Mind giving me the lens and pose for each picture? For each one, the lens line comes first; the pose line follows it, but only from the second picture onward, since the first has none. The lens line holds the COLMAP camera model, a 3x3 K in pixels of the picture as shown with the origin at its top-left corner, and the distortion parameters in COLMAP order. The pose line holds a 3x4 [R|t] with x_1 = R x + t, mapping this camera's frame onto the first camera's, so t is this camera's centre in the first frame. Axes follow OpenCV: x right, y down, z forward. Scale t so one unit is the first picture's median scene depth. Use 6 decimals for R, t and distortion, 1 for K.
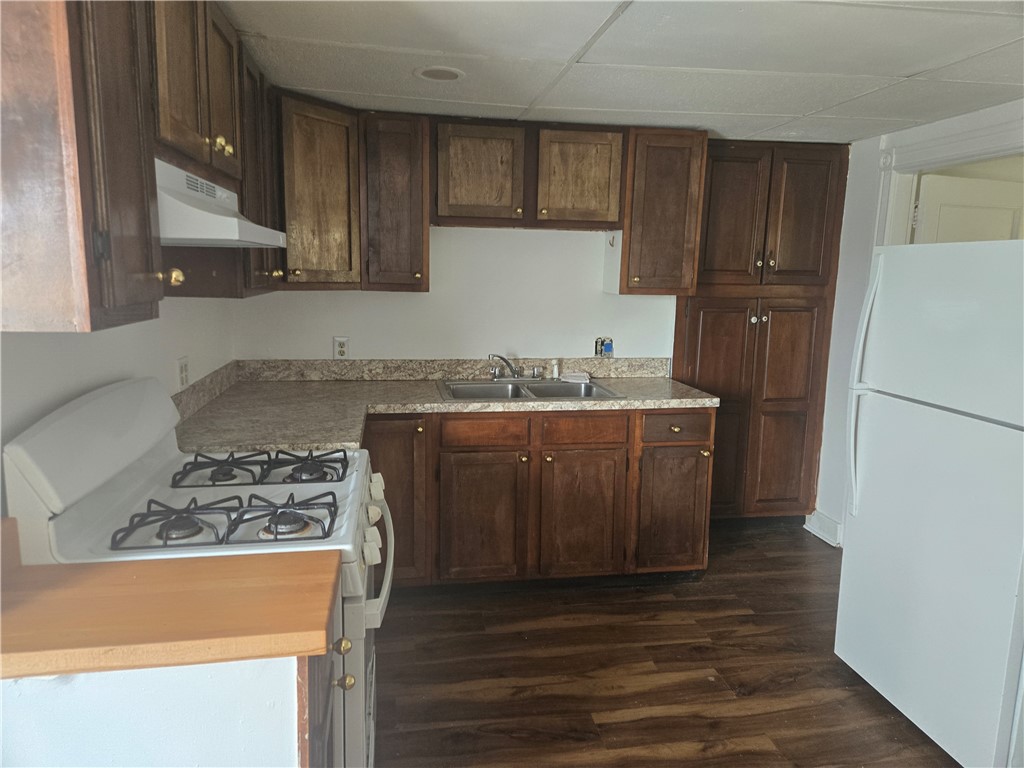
lens RADIAL K [[680.2, 0, 510.0], [0, 680.2, 379.7], [0, 0, 1]] dist [0.077503, -0.074734]
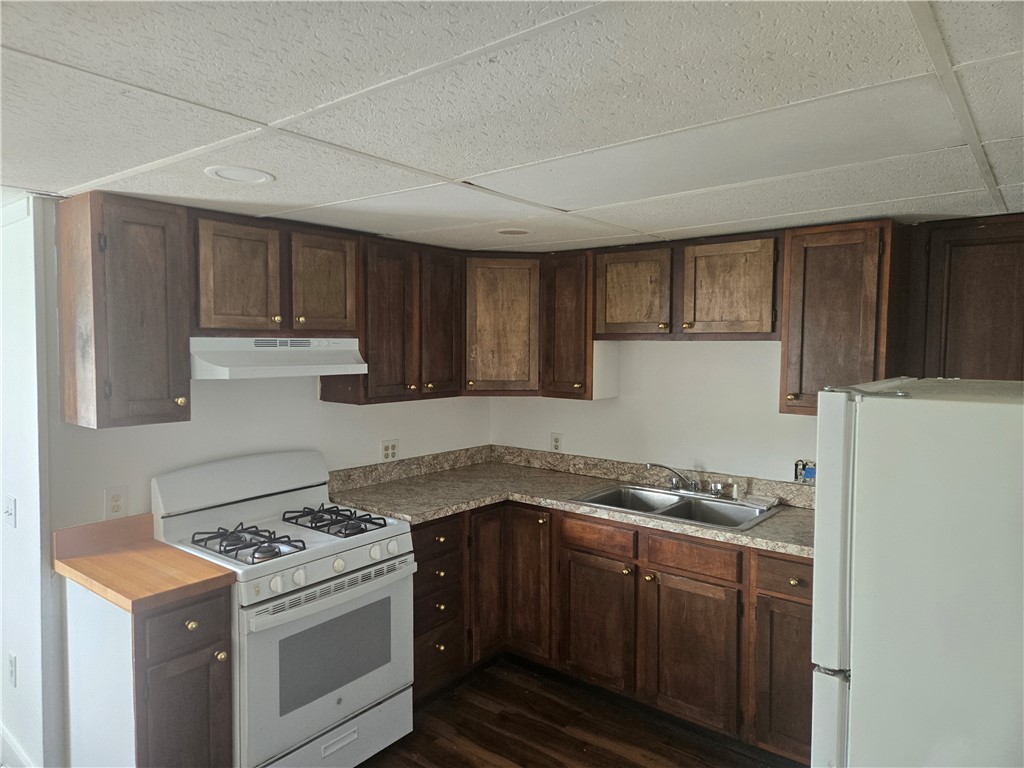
lens RADIAL K [[680.2, 0, 510.0], [0, 680.2, 379.7], [0, 0, 1]] dist [0.077503, -0.074734]
pose [[0.657876, 0.026138, -0.752673, 0.641356], [-0.113079, 0.991496, -0.064406, -0.076728], [0.744589, 0.127483, 0.655237, 0.172469]]
